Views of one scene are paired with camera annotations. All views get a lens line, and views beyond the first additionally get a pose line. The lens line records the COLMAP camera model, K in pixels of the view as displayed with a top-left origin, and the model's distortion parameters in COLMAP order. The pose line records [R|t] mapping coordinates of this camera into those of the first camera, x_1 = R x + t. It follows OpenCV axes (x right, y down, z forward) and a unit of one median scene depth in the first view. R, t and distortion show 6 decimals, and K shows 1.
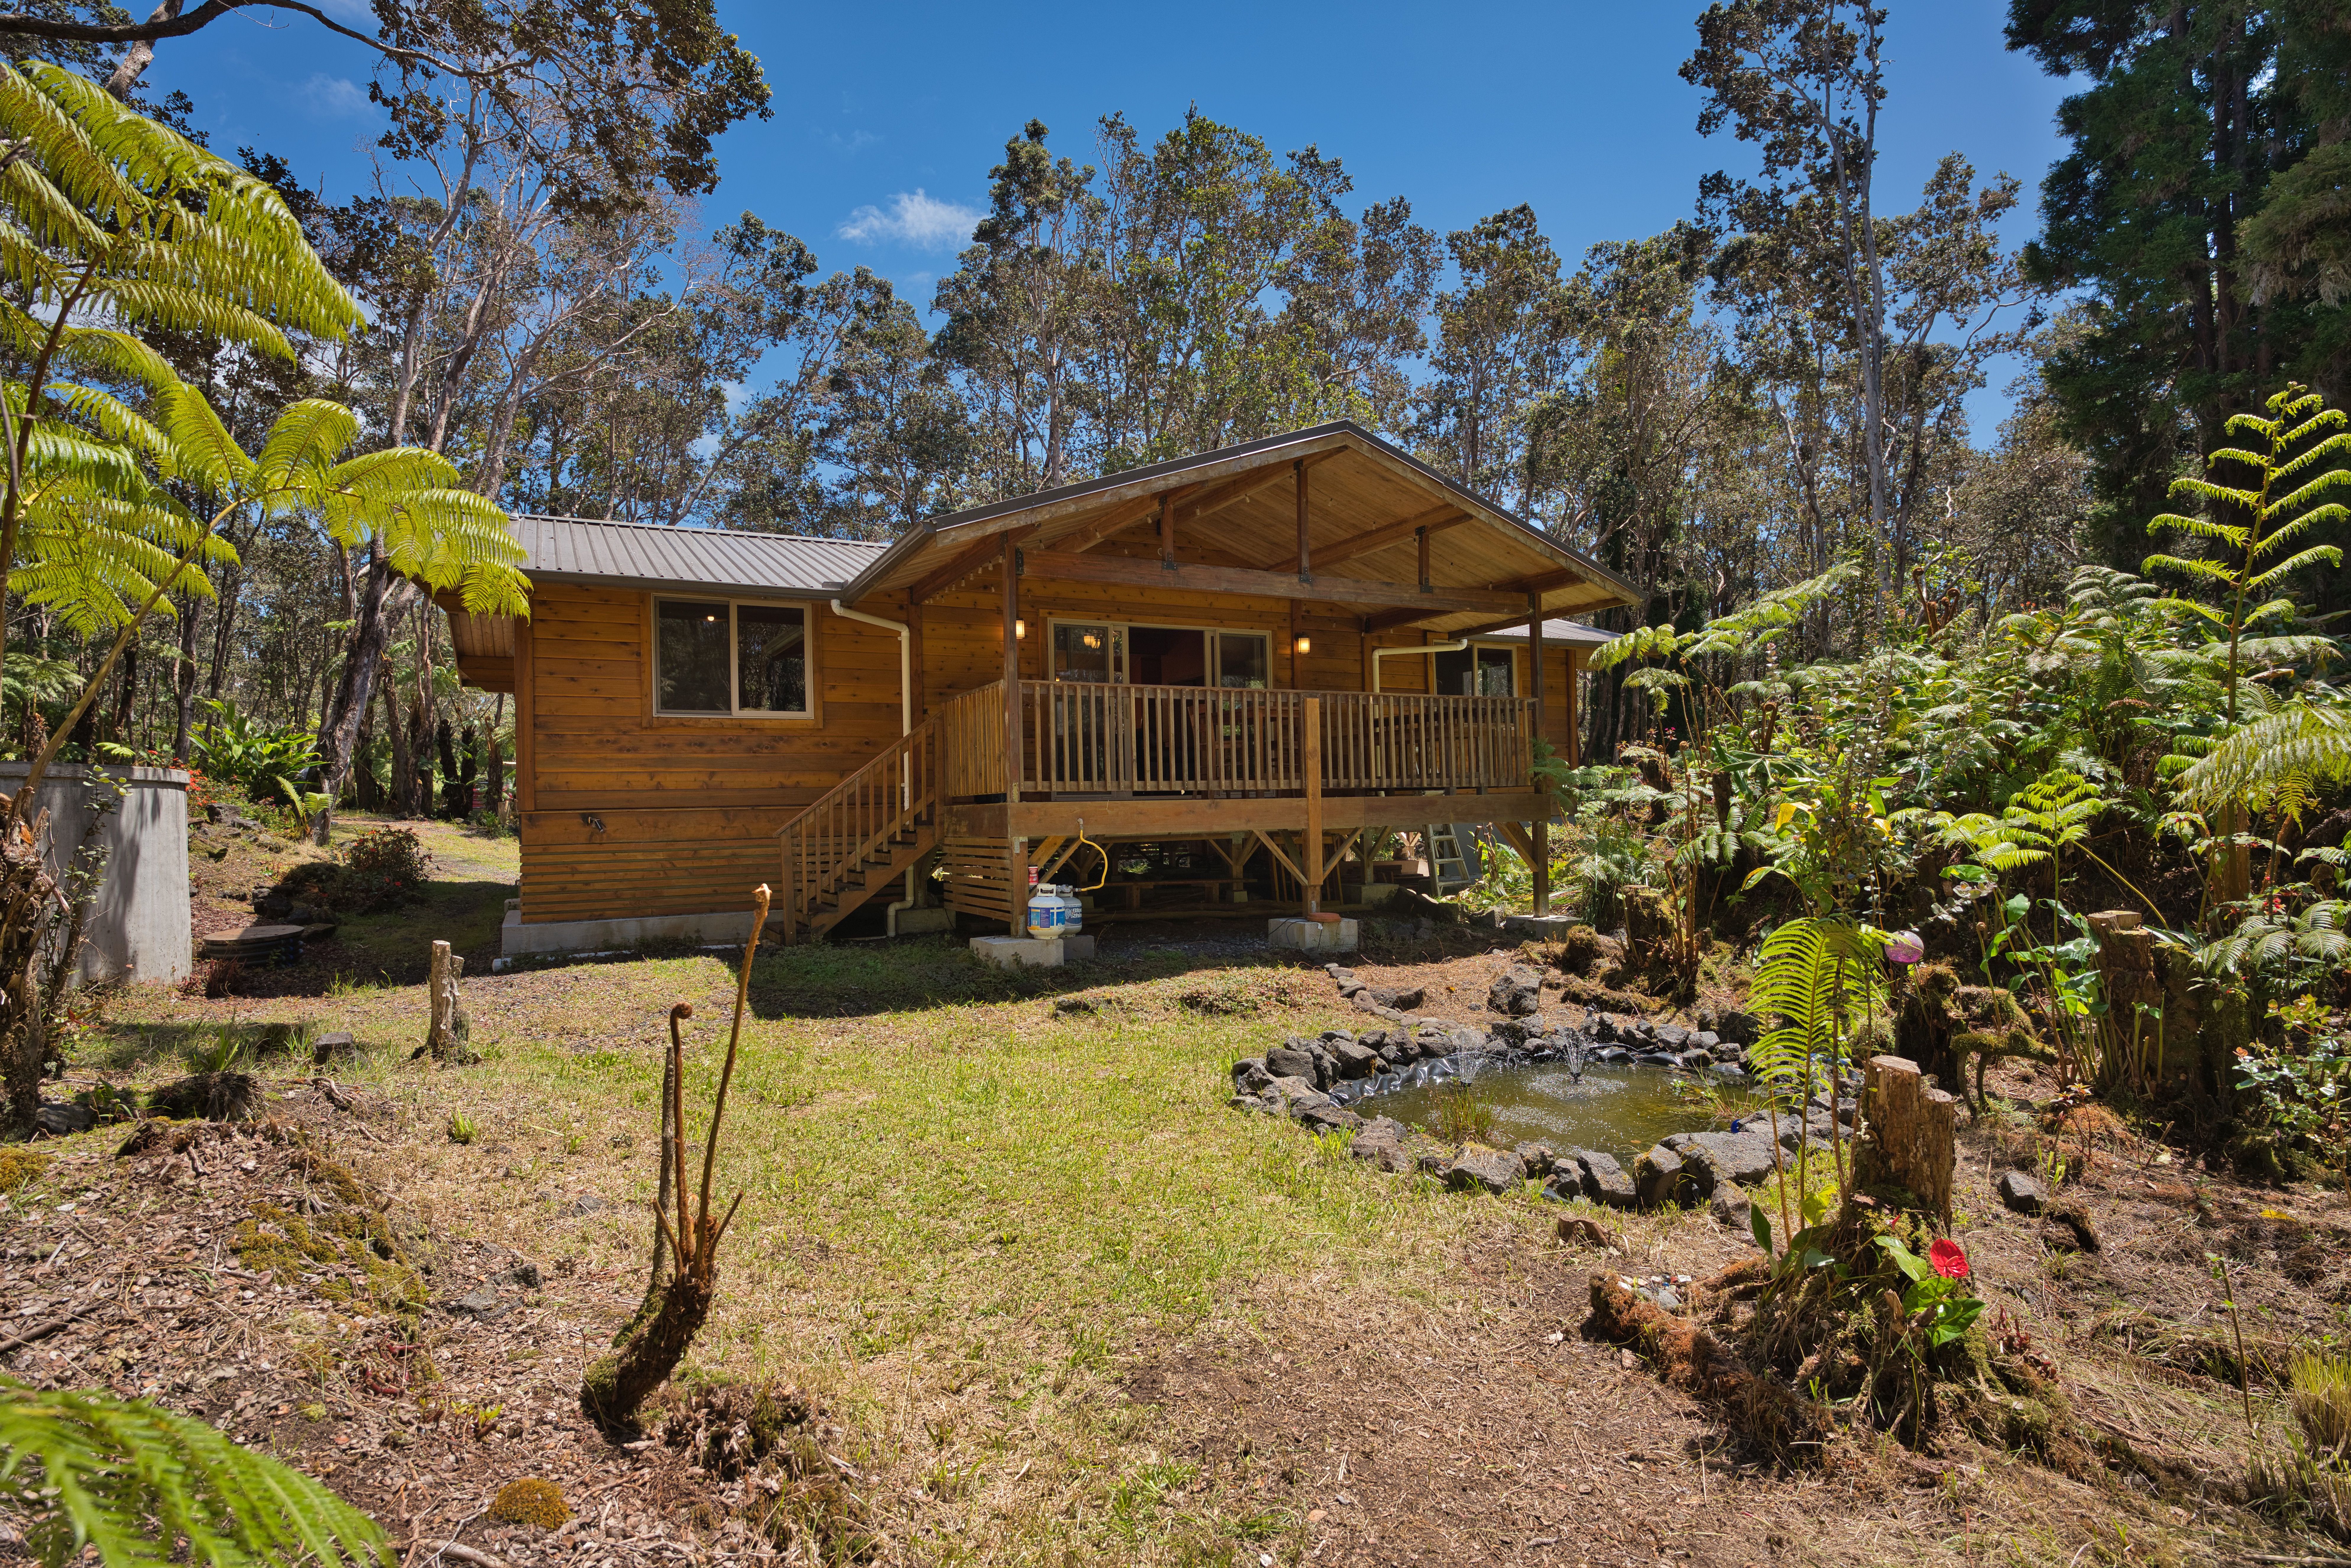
lens RADIAL K [[1202.6, 0, 1176.2], [0, 1202.6, 796.7], [0, 0, 1]] dist [-0.014100, -0.000183]
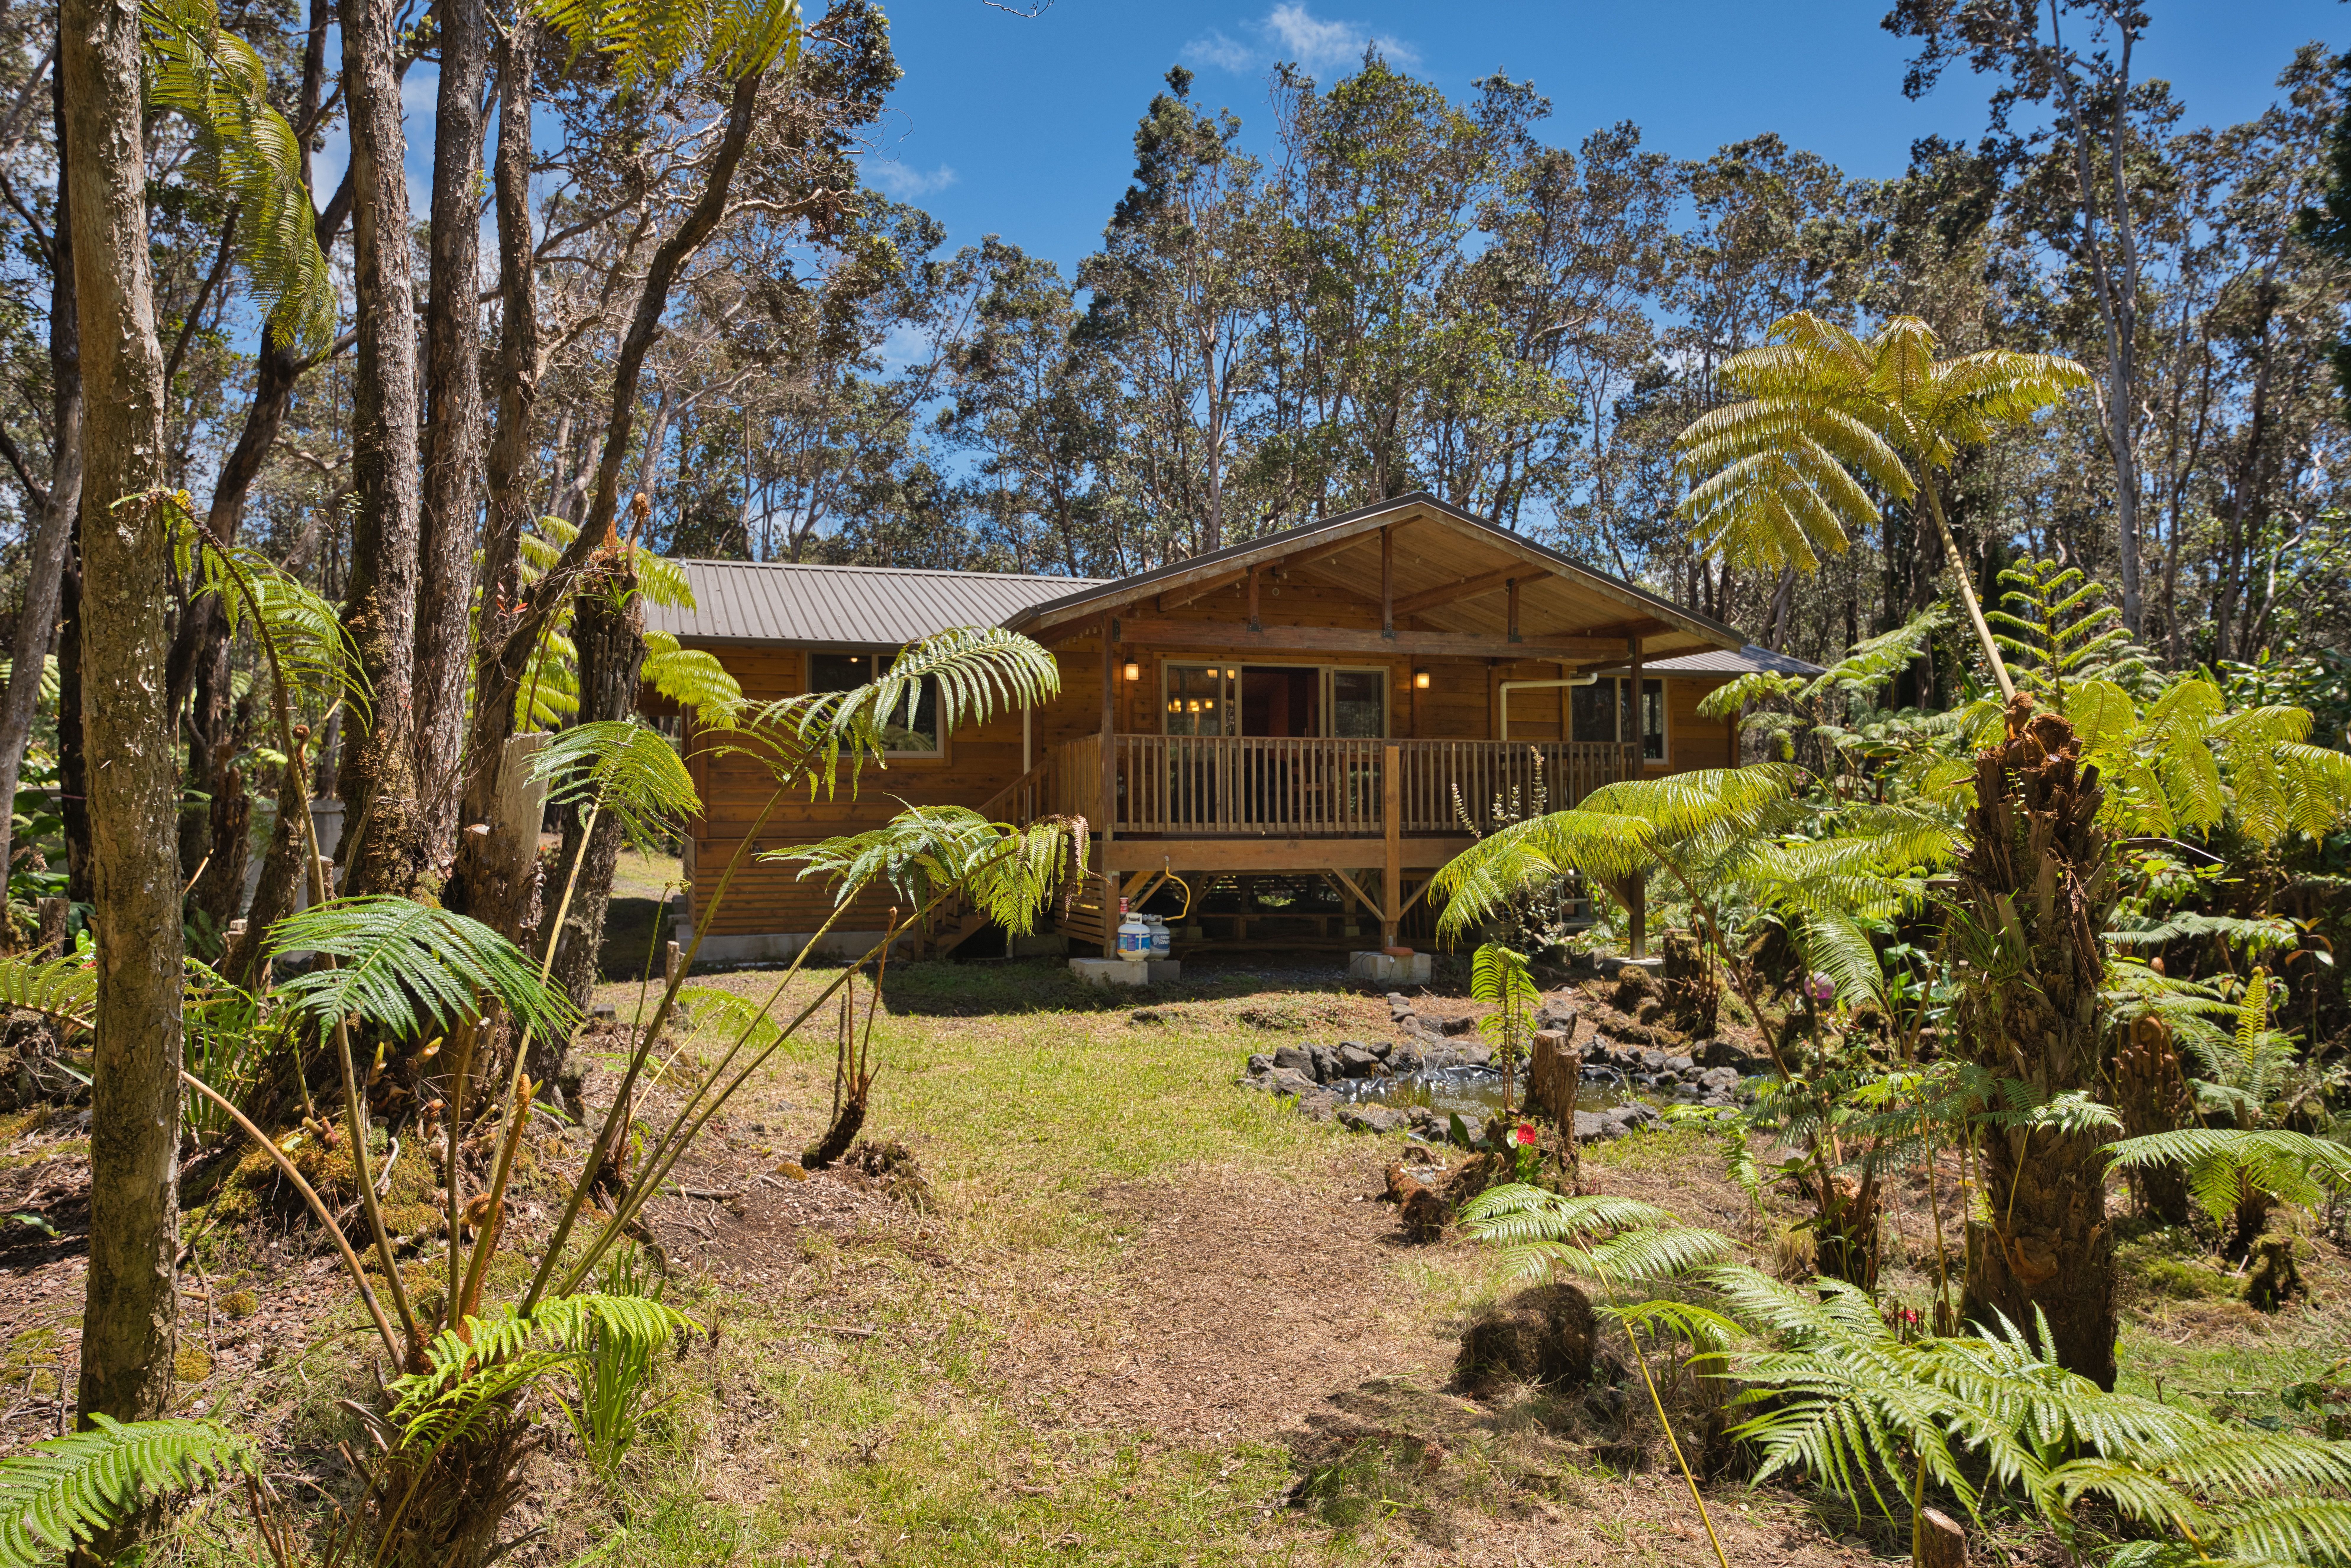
lens RADIAL K [[1589.4, 0, 1175.5], [0, 1589.4, 784.0], [0, 0, 1]] dist [0.003002, 0.000566]
pose [[0.987051, 0.013601, -0.159826, 0.172351], [-0.015414, 0.999830, -0.010112, -0.035874], [0.159661, 0.012444, 0.987093, -0.493183]]
